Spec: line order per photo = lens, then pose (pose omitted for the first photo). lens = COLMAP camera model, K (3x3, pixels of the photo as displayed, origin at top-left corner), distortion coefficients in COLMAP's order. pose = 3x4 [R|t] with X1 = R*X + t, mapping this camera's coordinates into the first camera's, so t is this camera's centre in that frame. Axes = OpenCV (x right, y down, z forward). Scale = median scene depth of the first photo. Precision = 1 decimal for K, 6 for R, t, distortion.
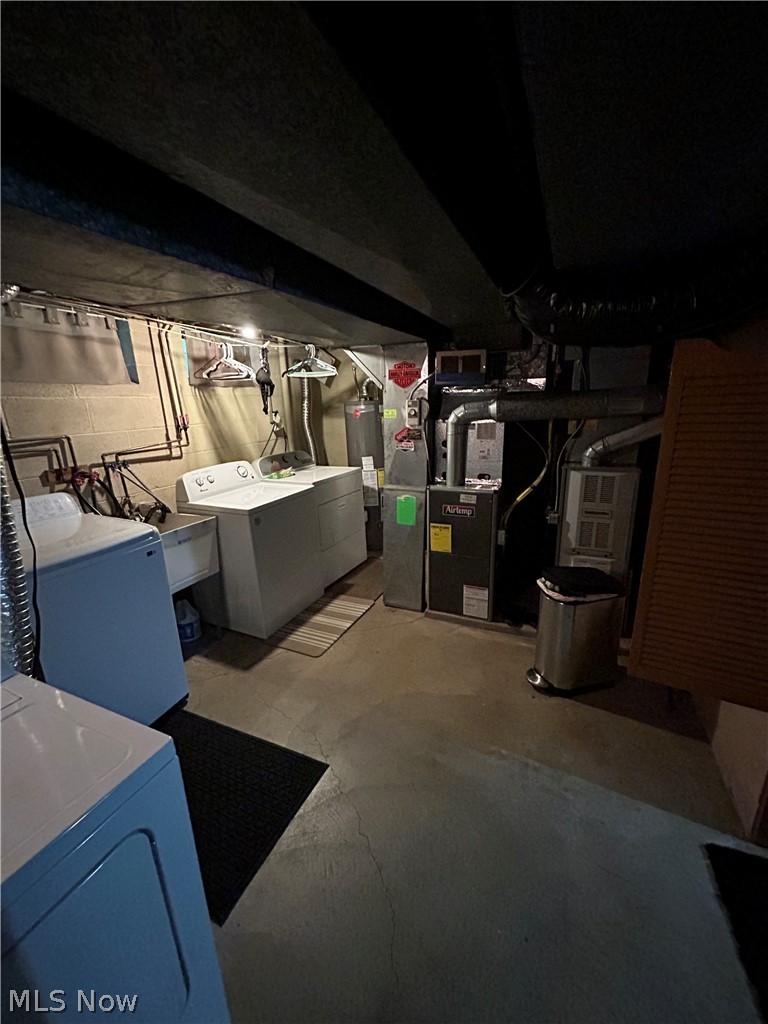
lens RADIAL K [[407.5, 0, 388.8], [0, 407.5, 511.7], [0, 0, 1]] dist [0.000545, 0.000275]
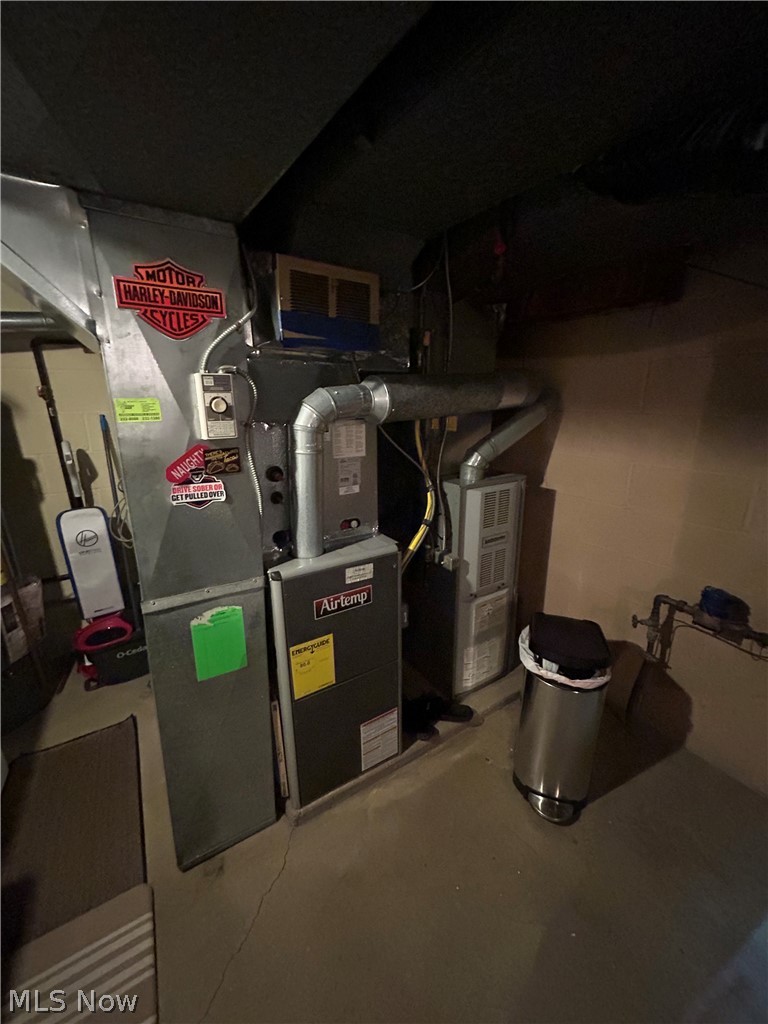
lens RADIAL K [[407.5, 0, 385.6], [0, 407.5, 514.3], [0, 0, 1]] dist [0.000545, 0.000275]
pose [[0.548800, -0.209314, 0.809325, -0.183441], [0.208670, 0.971799, 0.109837, -0.149361], [-0.809491, 0.108603, 0.577001, 0.643012]]
